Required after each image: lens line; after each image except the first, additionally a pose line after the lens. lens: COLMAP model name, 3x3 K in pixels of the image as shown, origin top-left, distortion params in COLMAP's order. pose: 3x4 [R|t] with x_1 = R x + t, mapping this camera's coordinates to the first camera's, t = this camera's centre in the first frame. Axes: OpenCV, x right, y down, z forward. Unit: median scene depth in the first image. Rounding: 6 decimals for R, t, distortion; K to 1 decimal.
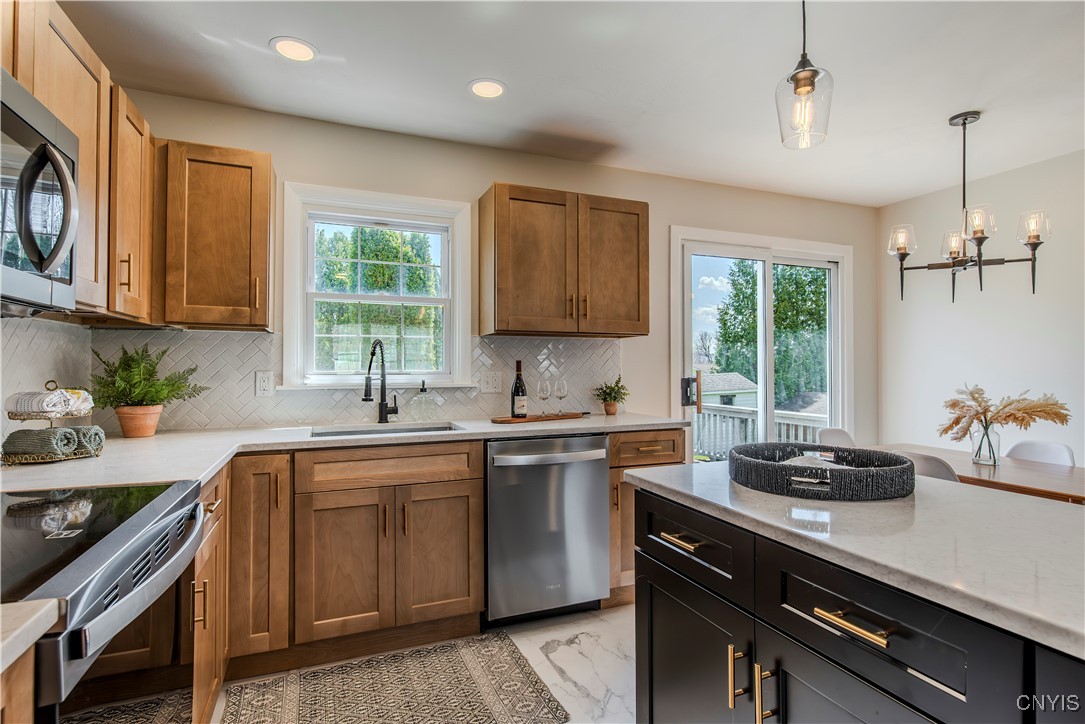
lens RADIAL K [[540.2, 0, 528.9], [0, 540.2, 360.7], [0, 0, 1]] dist [-0.011871, -0.000689]
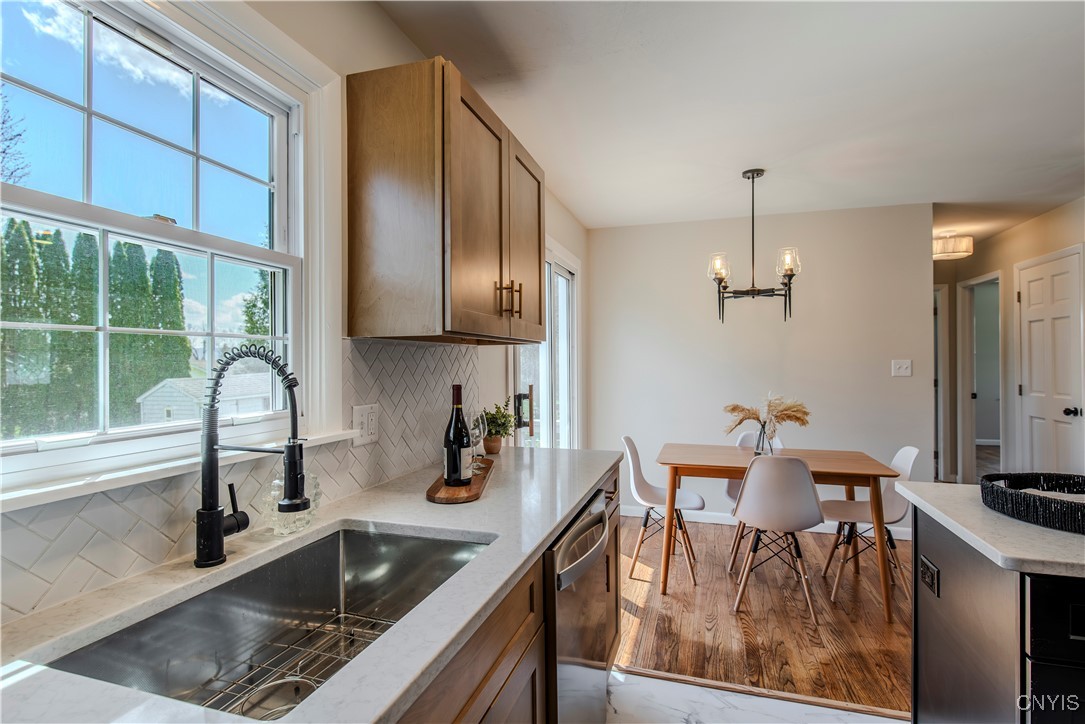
lens RADIAL K [[540.2, 0, 541.1], [0, 540.2, 355.0], [0, 0, 1]] dist [-0.011871, -0.000689]
pose [[0.628424, 0.008437, 0.777825, -0.409131], [-0.006344, 0.999964, -0.005721, -0.029162], [-0.777845, -0.001339, 0.628455, 0.568149]]
